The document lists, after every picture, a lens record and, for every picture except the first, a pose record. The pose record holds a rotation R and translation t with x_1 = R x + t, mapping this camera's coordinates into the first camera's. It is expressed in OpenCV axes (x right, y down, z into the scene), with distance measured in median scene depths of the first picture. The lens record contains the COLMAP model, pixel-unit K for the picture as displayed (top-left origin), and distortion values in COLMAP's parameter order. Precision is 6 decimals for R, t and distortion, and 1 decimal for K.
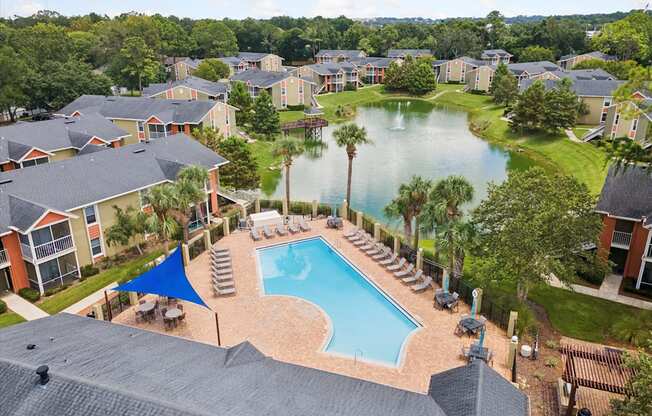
lens RADIAL K [[470.0, 0, 326.0], [0, 470.0, 208.0], [0, 0, 1]] dist [0.039181, 0.003826]
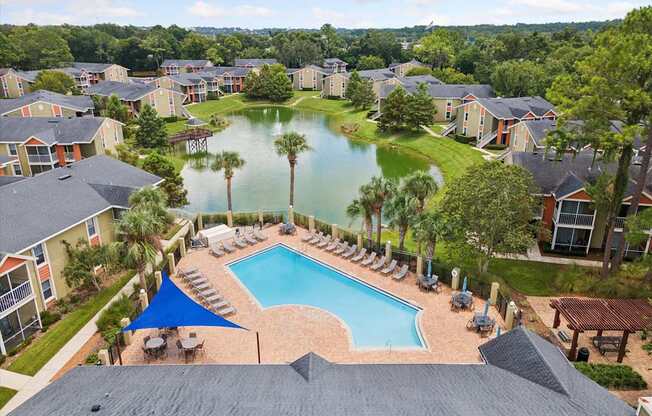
lens RADIAL K [[451.2, 0, 326.0], [0, 451.2, 208.0], [0, 0, 1]] dist [0.043392, 0.004234]
pose [[0.945973, -0.112822, 0.303984, -0.101092], [0.114549, 0.993343, 0.012207, -0.008600], [-0.303337, 0.023274, 0.952599, 0.013774]]
